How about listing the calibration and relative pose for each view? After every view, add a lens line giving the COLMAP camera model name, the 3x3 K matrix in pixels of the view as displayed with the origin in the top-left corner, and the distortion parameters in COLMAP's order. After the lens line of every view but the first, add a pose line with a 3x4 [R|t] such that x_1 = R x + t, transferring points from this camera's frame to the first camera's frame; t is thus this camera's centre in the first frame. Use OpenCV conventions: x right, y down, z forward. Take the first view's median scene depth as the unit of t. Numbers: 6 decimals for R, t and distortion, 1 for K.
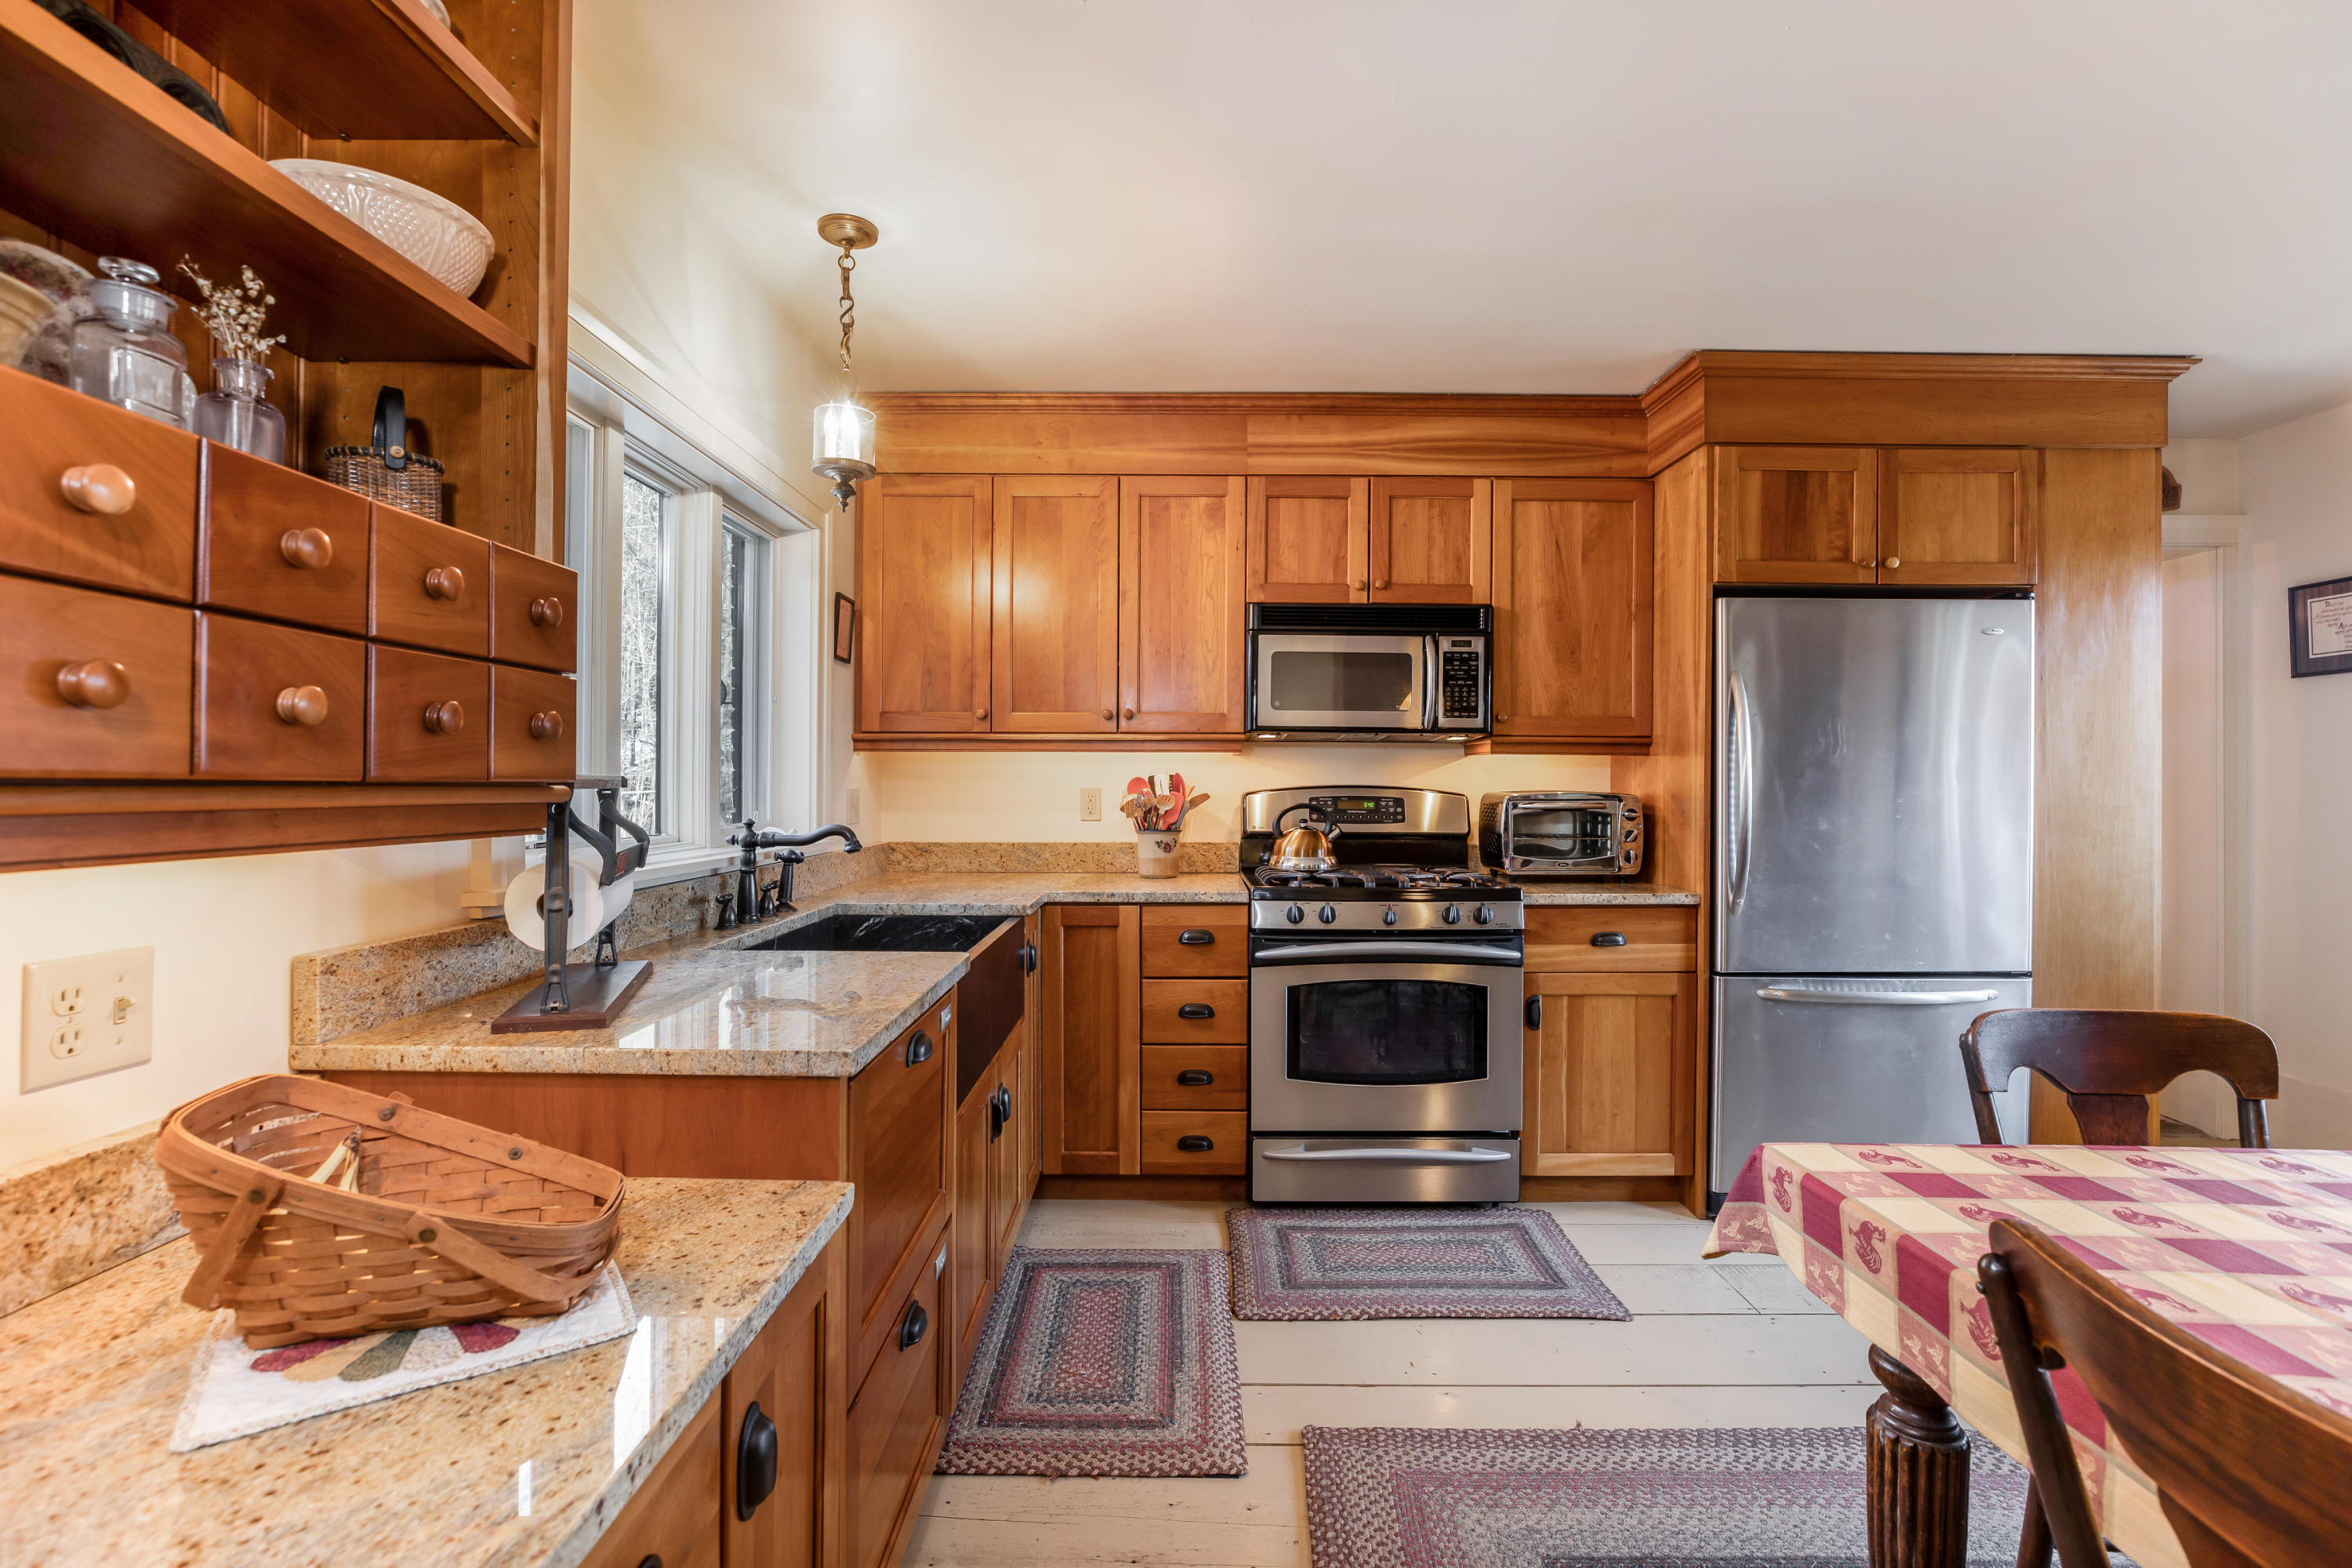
lens RADIAL K [[1066.1, 0, 1172.2], [0, 1066.1, 757.0], [0, 0, 1]] dist [-0.004343, -0.000459]
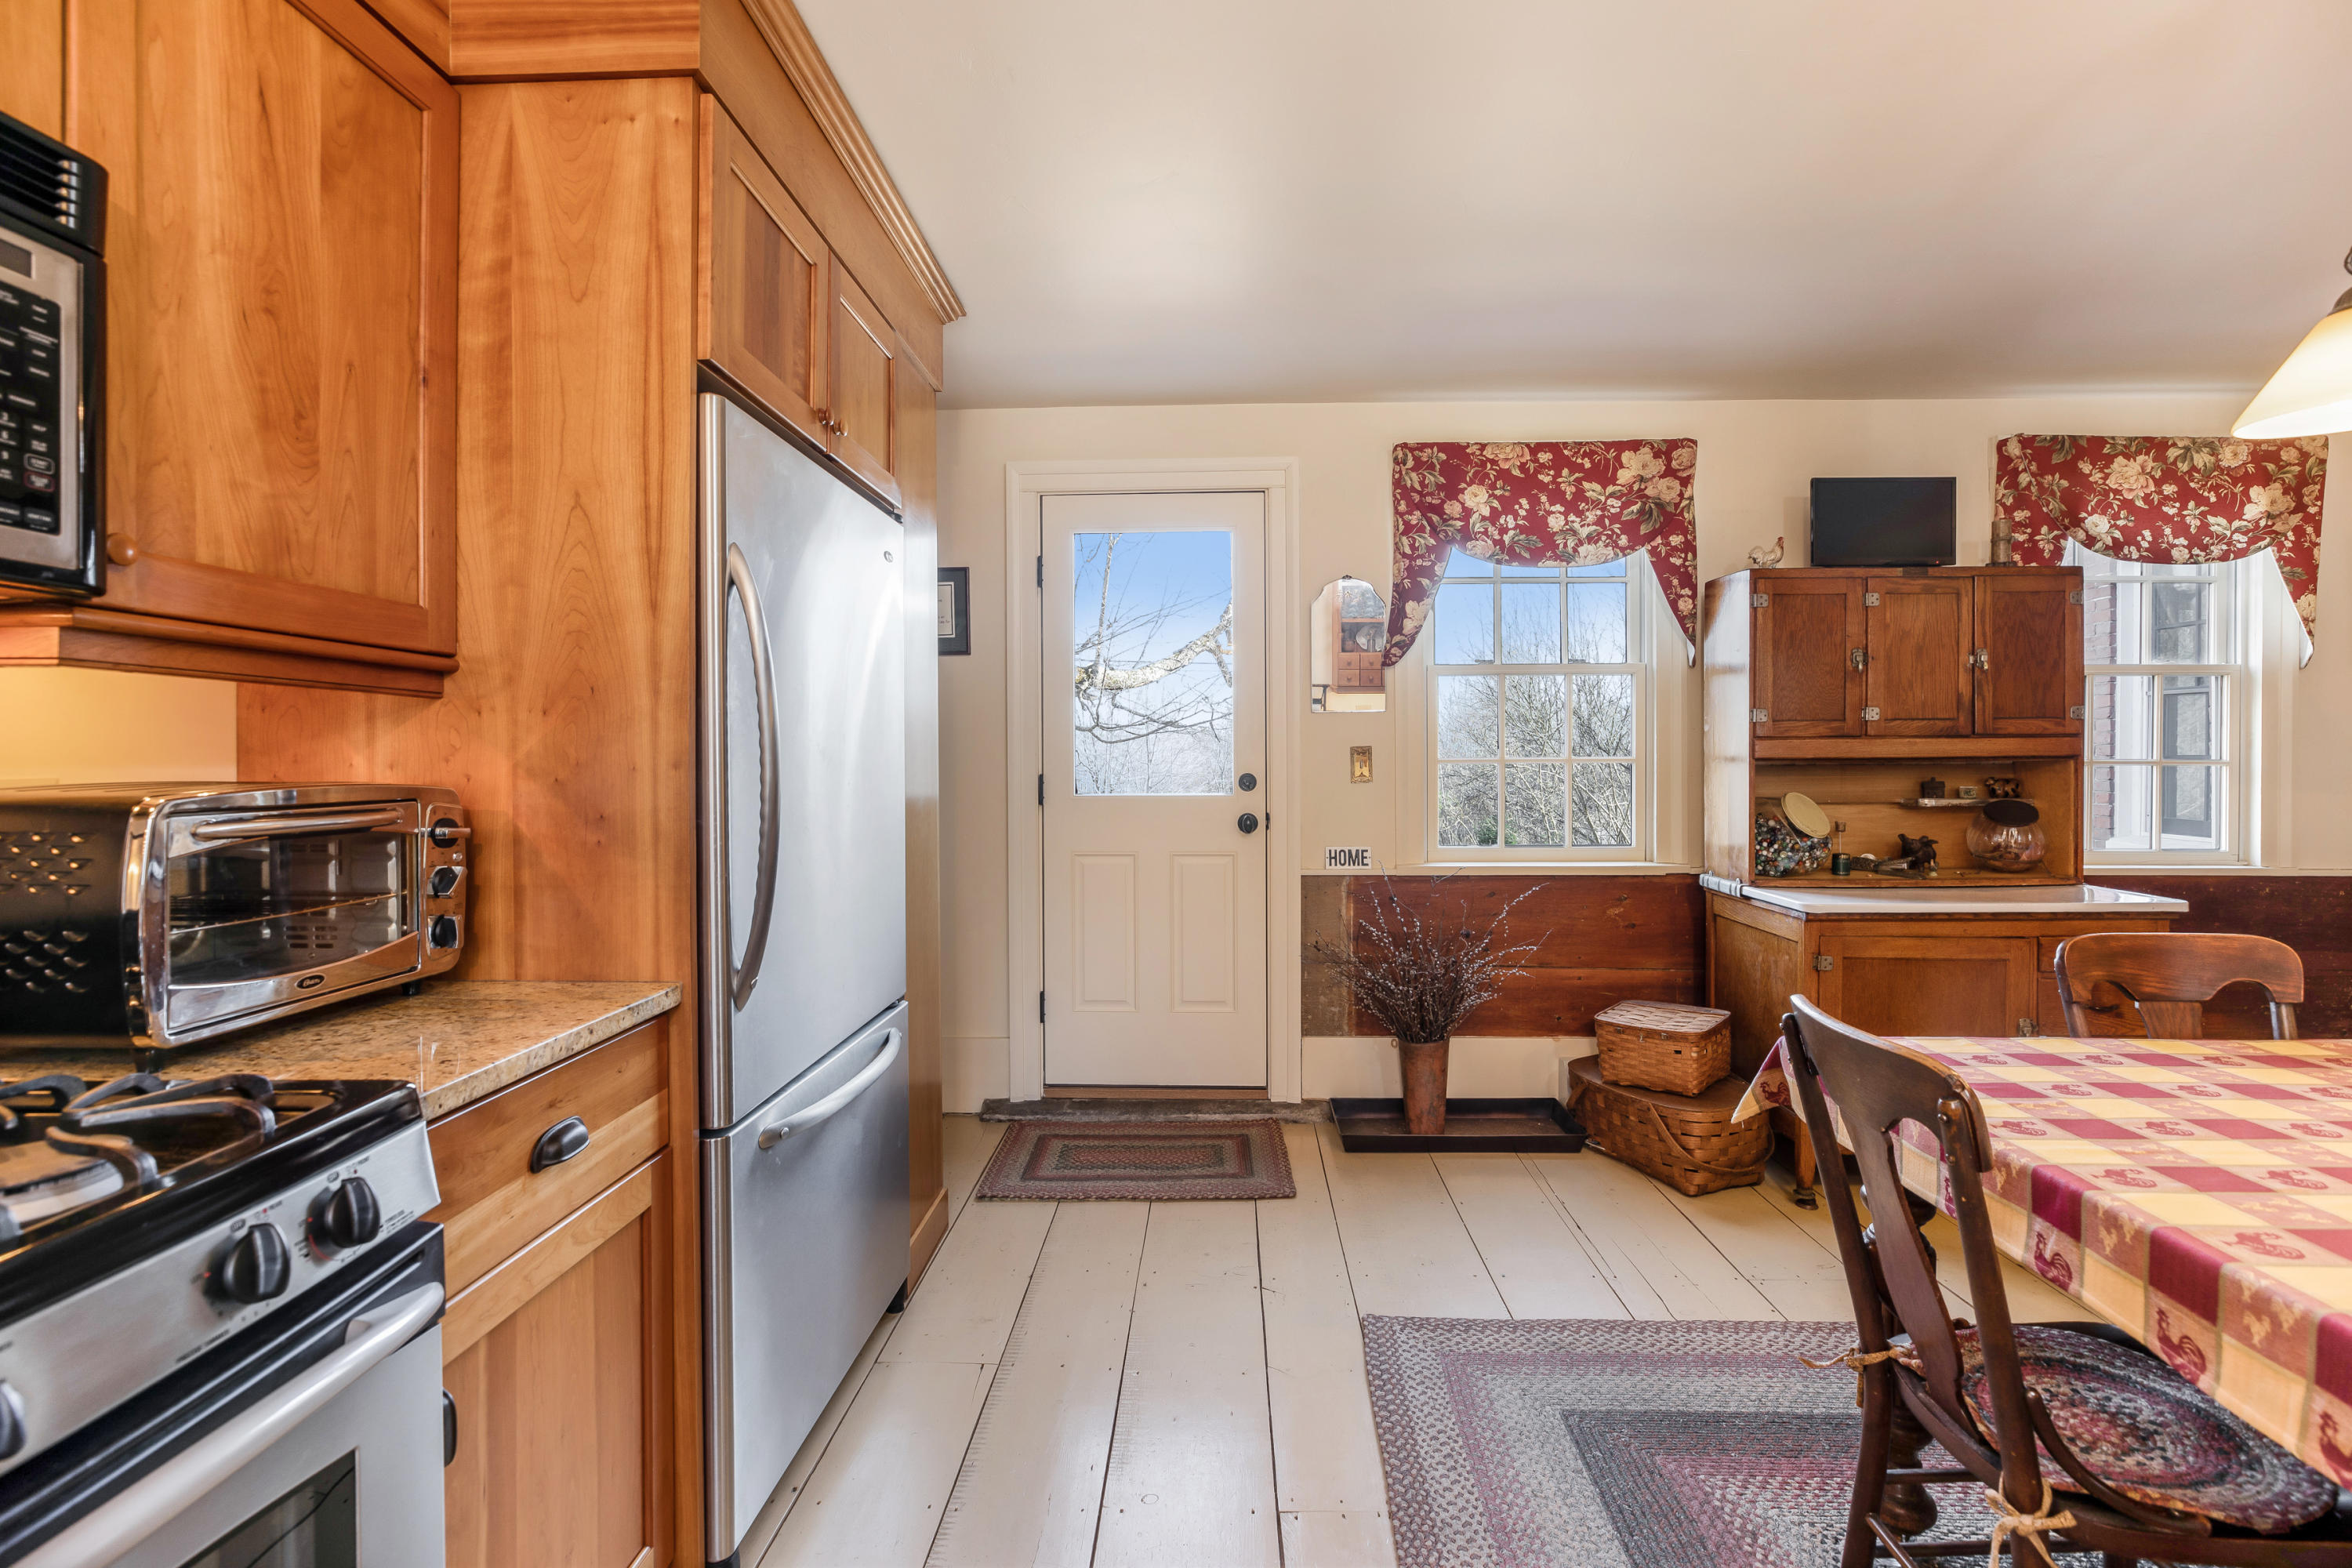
lens RADIAL K [[1066.1, 0, 1172.2], [0, 1066.1, 757.0], [0, 0, 1]] dist [-0.004343, -0.000459]
pose [[0.050343, 0.000394, 0.998732, 0.018295], [-0.005862, 0.999983, -0.000099, 0.020994], [-0.998715, -0.005849, 0.050344, 0.676010]]
